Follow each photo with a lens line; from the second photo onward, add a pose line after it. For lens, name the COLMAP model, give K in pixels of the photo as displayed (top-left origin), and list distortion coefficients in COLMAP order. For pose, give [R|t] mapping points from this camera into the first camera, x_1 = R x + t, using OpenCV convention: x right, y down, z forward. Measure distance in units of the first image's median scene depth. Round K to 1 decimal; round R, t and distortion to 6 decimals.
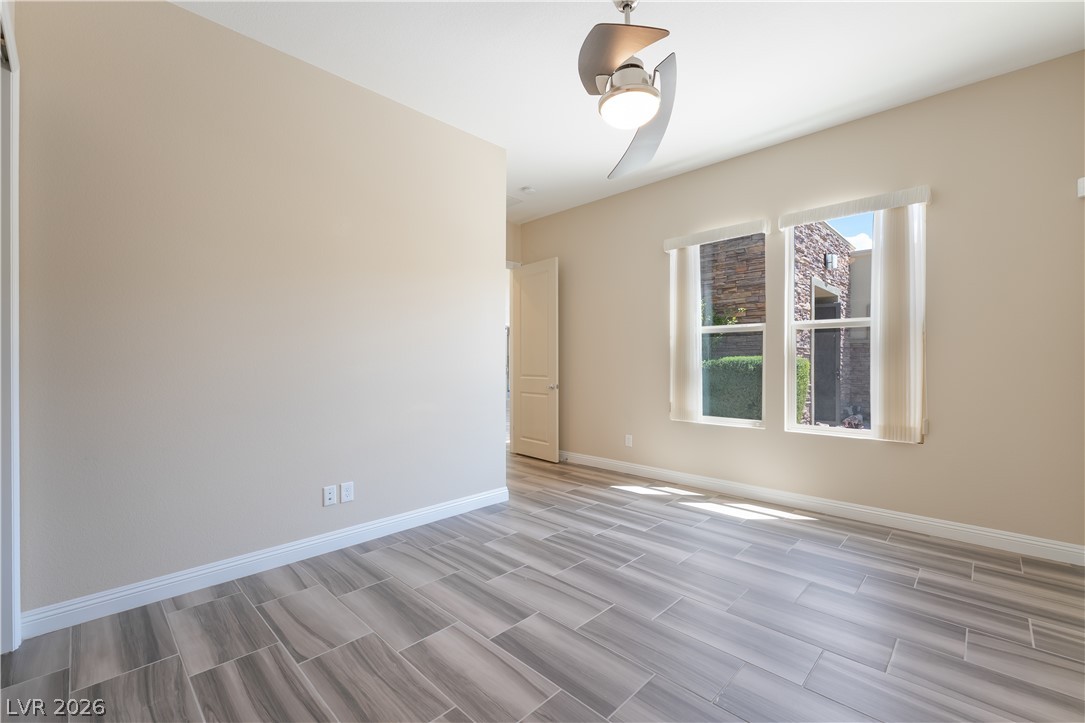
lens RADIAL K [[455.3, 0, 541.8], [0, 455.3, 360.8], [0, 0, 1]] dist [0.000848, -0.000212]
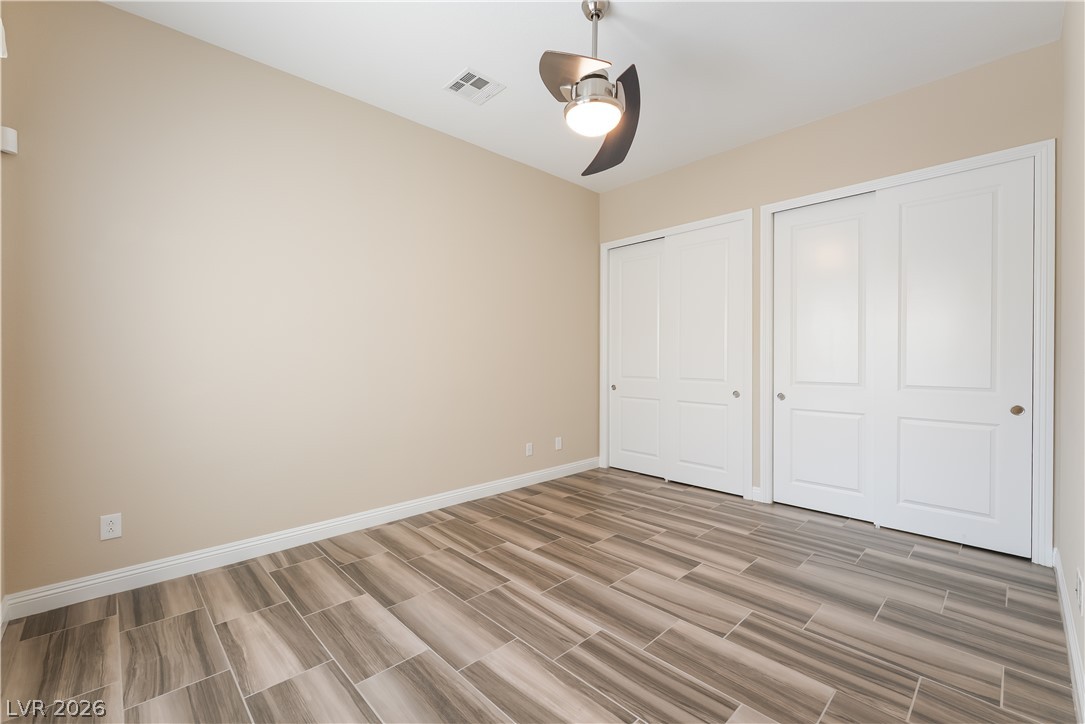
lens RADIAL K [[455.3, 0, 541.7], [0, 455.3, 362.9], [0, 0, 1]] dist [0.000848, -0.000212]
pose [[-0.999585, 0.001926, 0.028741, 0.226587], [0.002074, 0.999985, 0.005133, 0.000138], [-0.028730, 0.005191, -0.999574, 1.651033]]
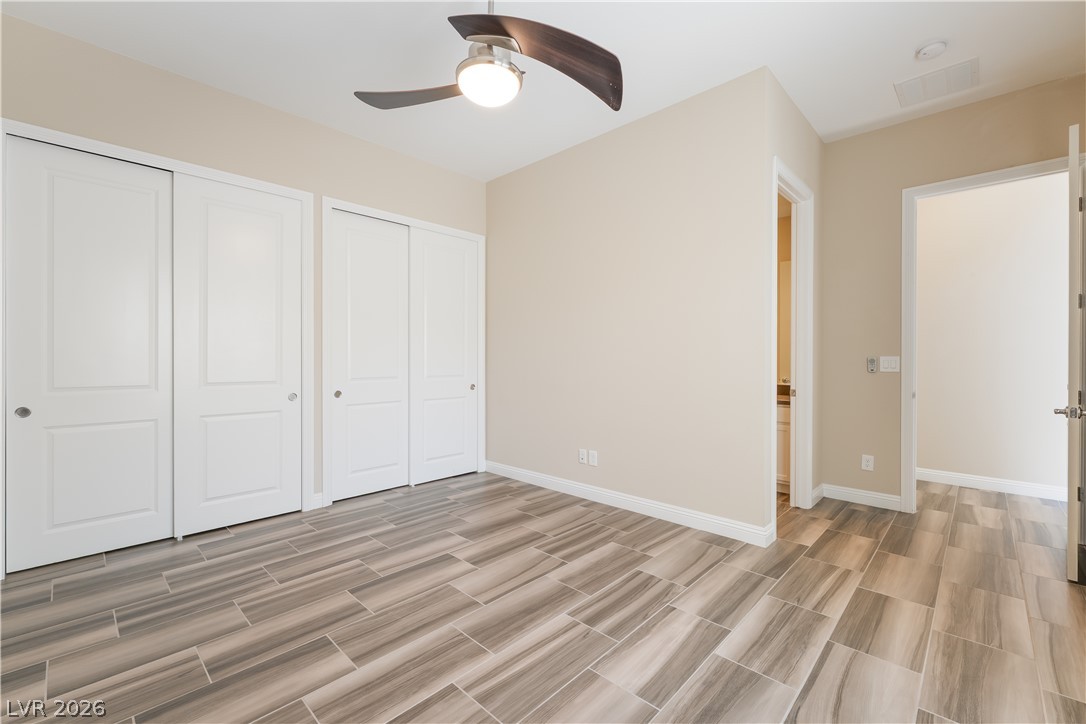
lens RADIAL K [[455.7, 0, 542.2], [0, 455.7, 358.6], [0, 0, 1]] dist [0.000848, -0.000212]
pose [[0.011010, 0.004153, -0.999931, 0.908165], [0.002823, 0.999987, 0.004184, -0.001124], [0.999935, -0.002869, 0.010998, 0.885456]]
